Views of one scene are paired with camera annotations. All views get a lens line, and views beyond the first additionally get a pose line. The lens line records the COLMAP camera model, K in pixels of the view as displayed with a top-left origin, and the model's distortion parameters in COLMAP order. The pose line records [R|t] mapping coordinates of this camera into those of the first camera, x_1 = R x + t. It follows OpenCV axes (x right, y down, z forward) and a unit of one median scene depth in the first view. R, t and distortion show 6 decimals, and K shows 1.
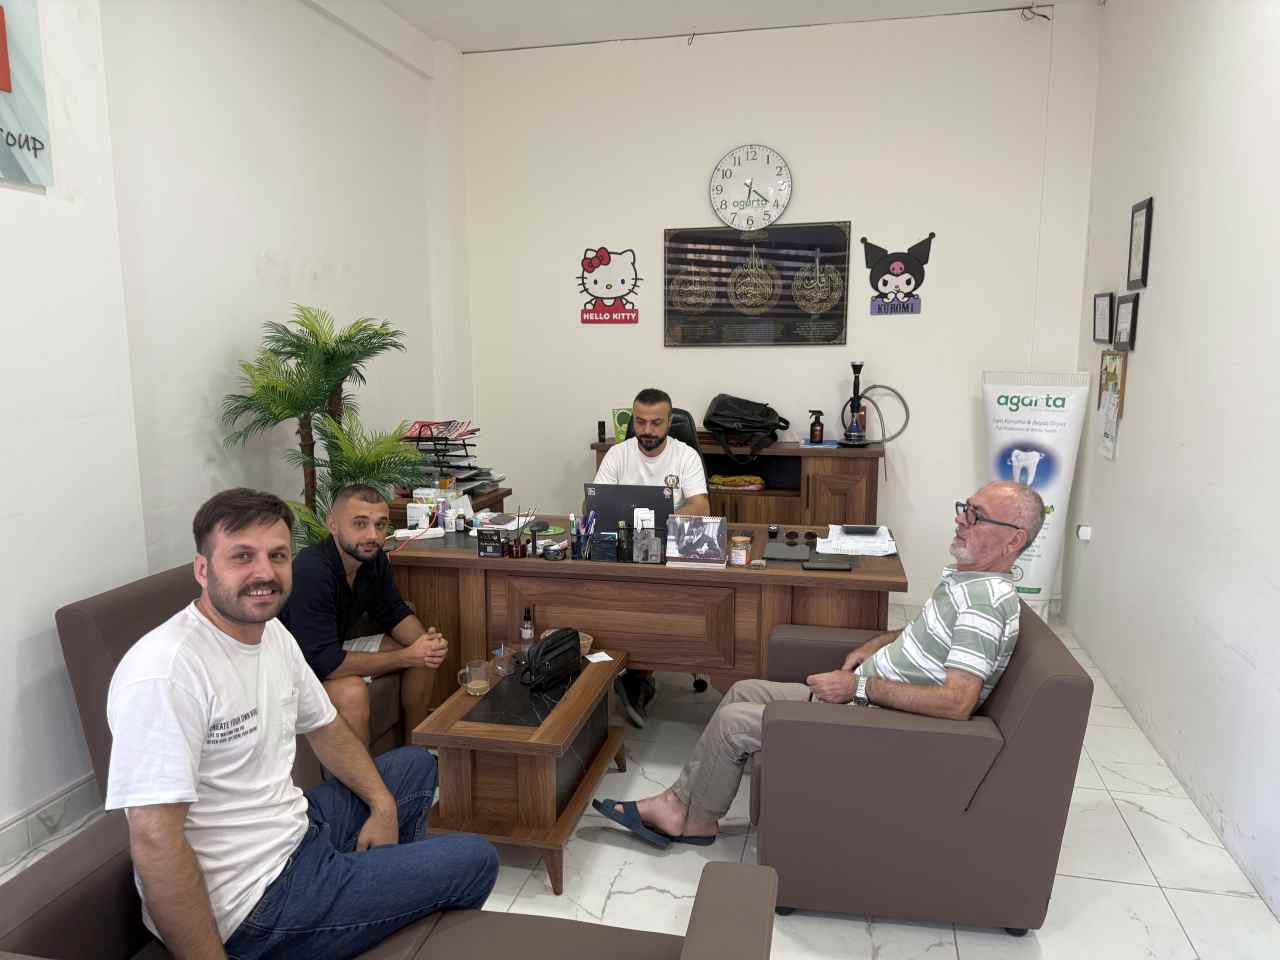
lens RADIAL K [[919.9, 0, 637.7], [0, 919.9, 515.9], [0, 0, 1]] dist [0.075190, -0.003207]
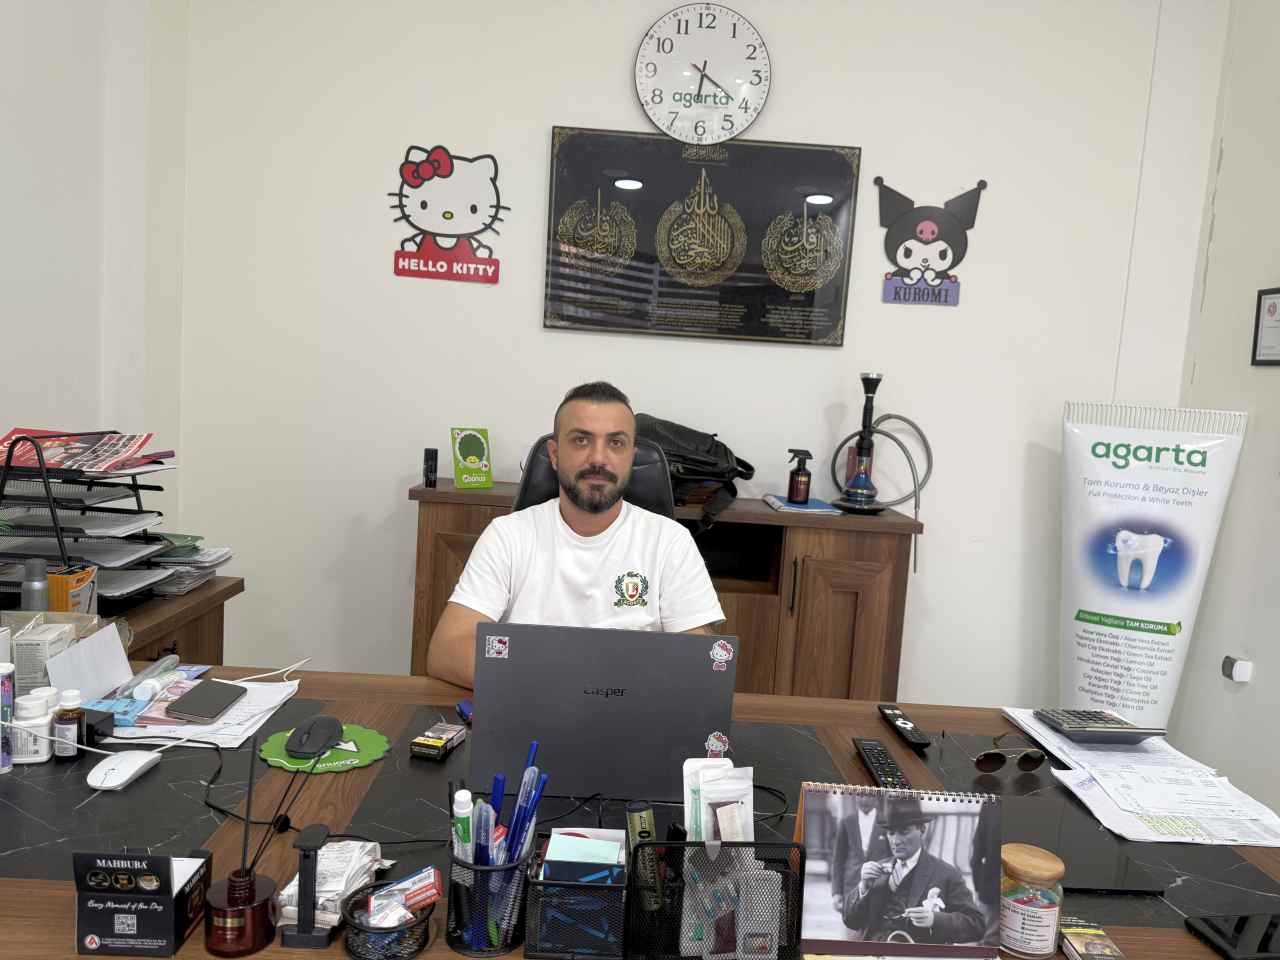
lens RADIAL K [[903.0, 0, 642.8], [0, 903.0, 500.3], [0, 0, 1]] dist [0.091895, -0.149392]
pose [[0.964700, 0.036247, 0.260846, -0.059543], [-0.022633, 0.998229, -0.055008, -0.046698], [-0.262378, 0.047162, 0.963812, 0.461719]]
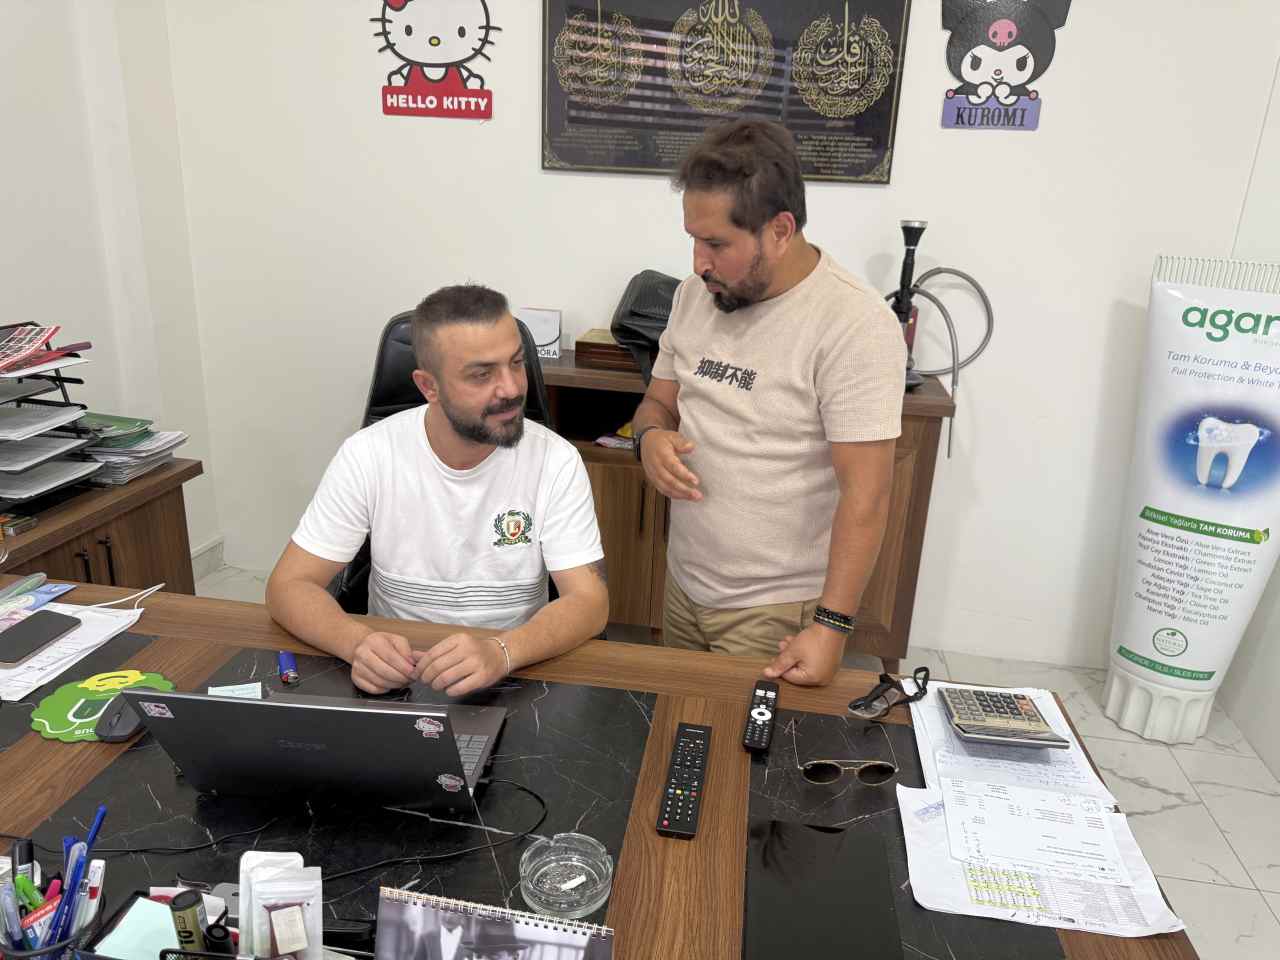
lens RADIAL K [[911.1, 0, 646.8], [0, 911.1, 489.1], [0, 0, 1]] dist [0.006651, -0.013513]
pose [[0.996246, 0.021917, 0.083748, 0.051739], [-0.034706, 0.987390, 0.154454, -0.092082], [-0.079307, -0.156781, 0.984444, 0.489174]]
